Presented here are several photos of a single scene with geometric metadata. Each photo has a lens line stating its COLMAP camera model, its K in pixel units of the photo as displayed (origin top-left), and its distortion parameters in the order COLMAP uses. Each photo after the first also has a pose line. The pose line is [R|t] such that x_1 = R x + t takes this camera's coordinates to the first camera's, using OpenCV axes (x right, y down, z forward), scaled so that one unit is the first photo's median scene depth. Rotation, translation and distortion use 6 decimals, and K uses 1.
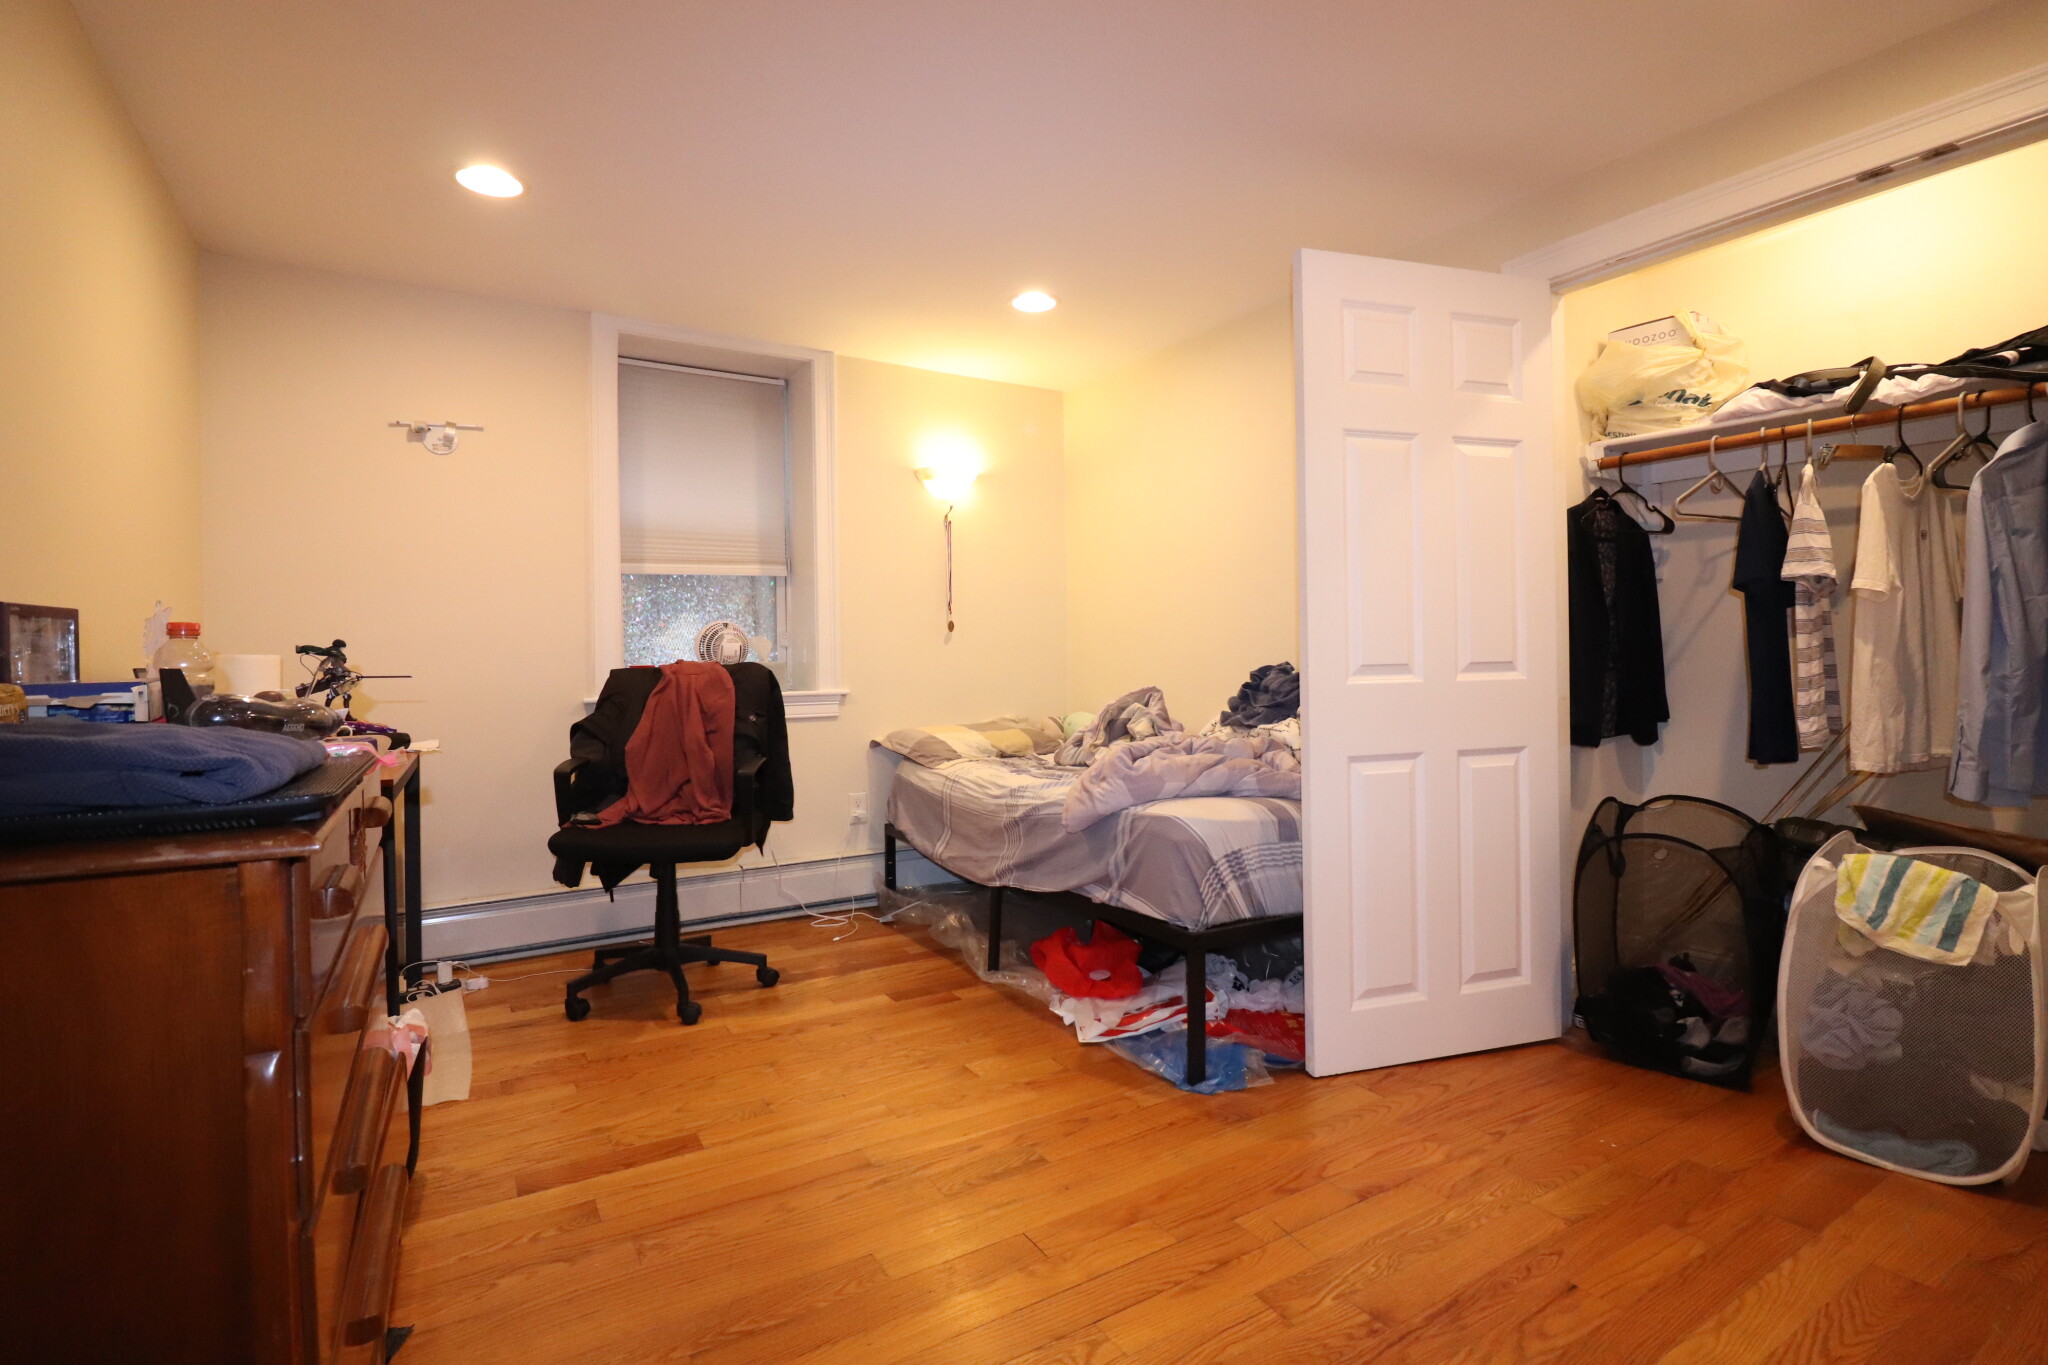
lens RADIAL K [[951.7, 0, 1024.0], [0, 951.7, 682.5], [0, 0, 1]] dist [0.008793, -0.019663]
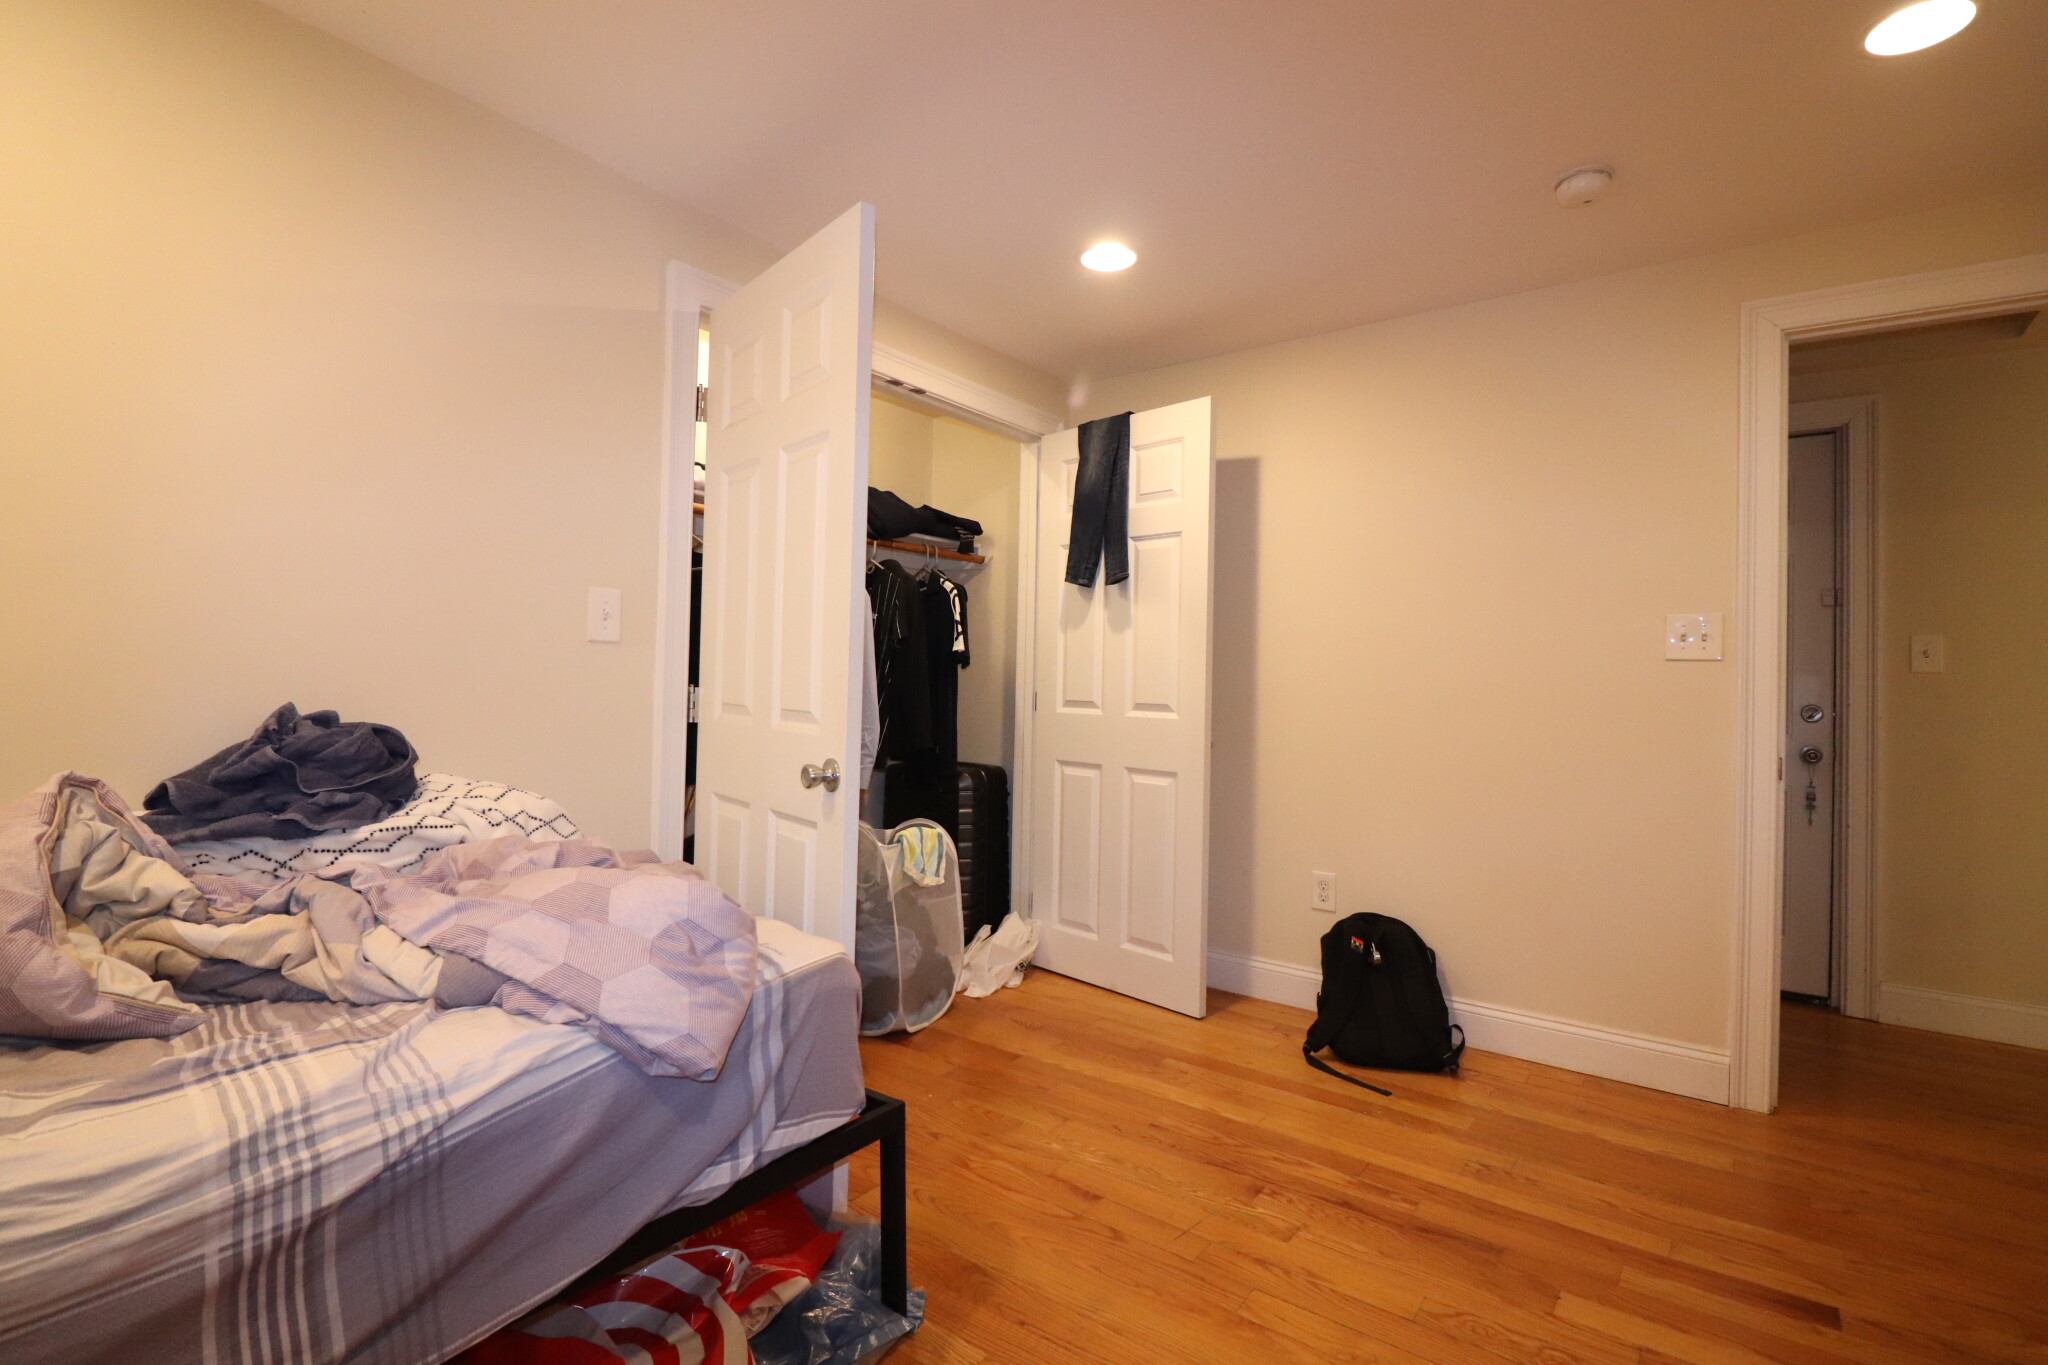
lens RADIAL K [[951.7, 0, 1024.0], [0, 951.7, 682.5], [0, 0, 1]] dist [0.008793, -0.019663]
pose [[-0.363594, -0.001550, 0.931556, -0.633607], [-0.001568, 0.999998, 0.001051, -0.057749], [-0.931556, -0.001079, -0.363596, 1.458243]]
